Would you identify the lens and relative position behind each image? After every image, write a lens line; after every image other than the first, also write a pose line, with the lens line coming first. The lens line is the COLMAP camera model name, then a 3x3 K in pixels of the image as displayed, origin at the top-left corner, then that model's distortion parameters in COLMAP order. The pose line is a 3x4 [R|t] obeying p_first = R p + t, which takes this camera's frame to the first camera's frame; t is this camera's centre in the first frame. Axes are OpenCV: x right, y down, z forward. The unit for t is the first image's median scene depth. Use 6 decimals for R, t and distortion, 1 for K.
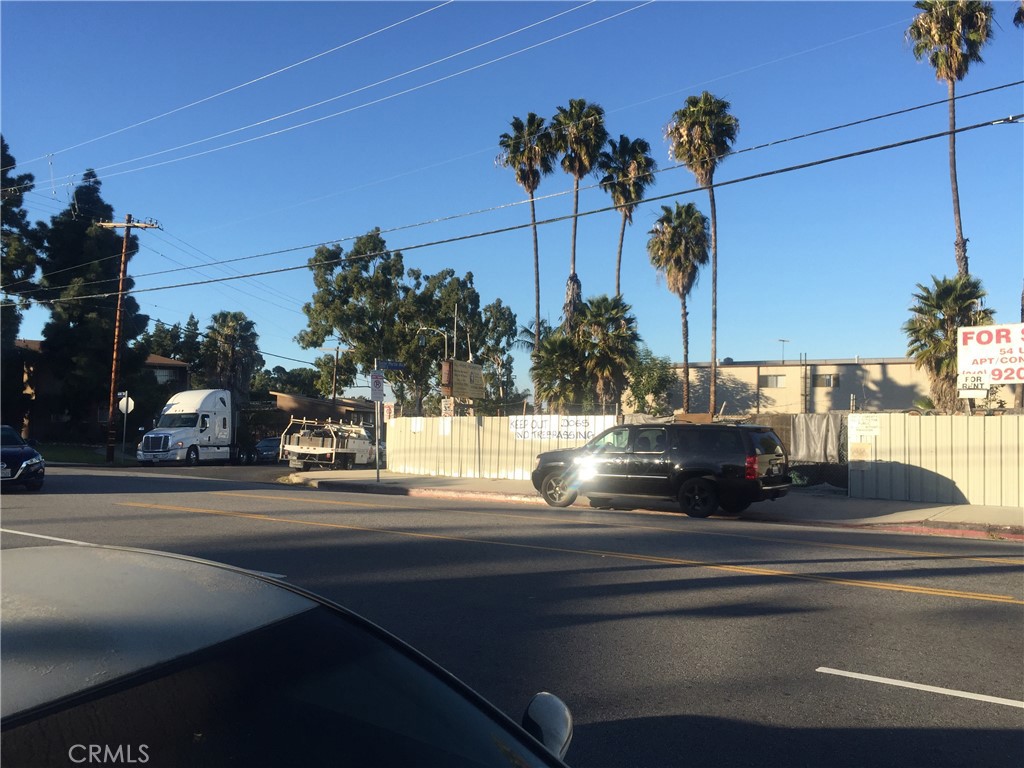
lens RADIAL K [[898.9, 0, 516.2], [0, 898.9, 364.8], [0, 0, 1]] dist [0.071234, -0.089909]
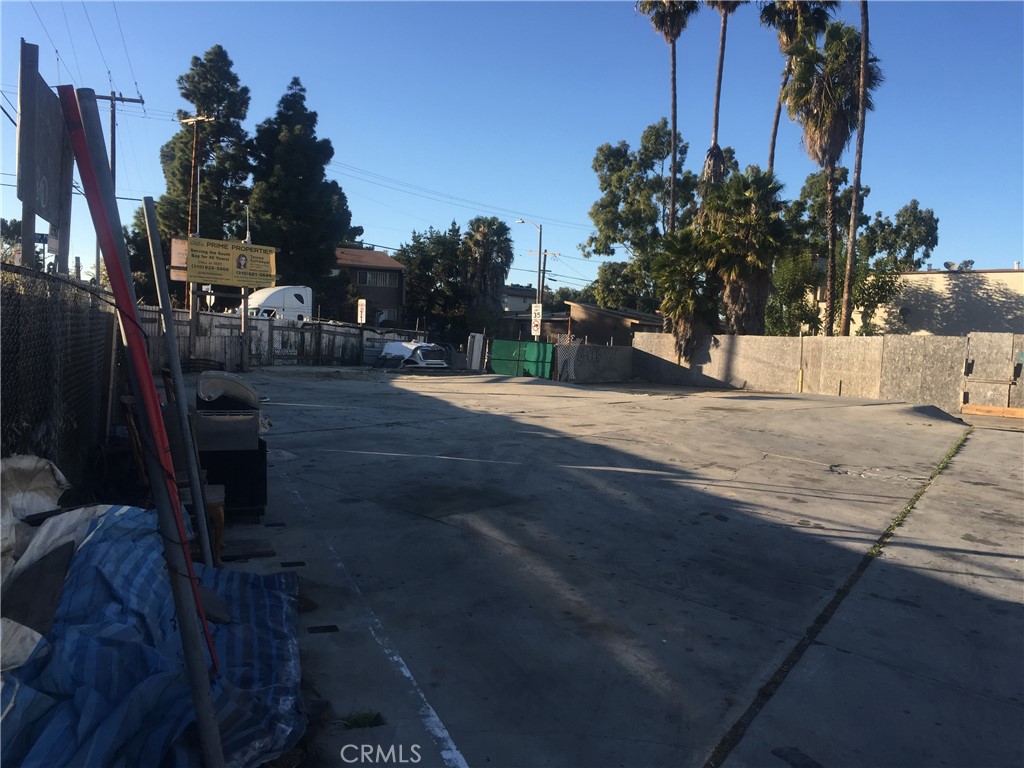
lens RADIAL K [[898.9, 0, 476.4], [0, 898.9, 349.9], [0, 0, 1]] dist [0.071234, -0.089909]
pose [[0.841738, 0.052893, -0.537289, 0.213690], [-0.013385, 0.996928, 0.077173, 0.010319], [0.539721, -0.057768, 0.839860, 0.165649]]
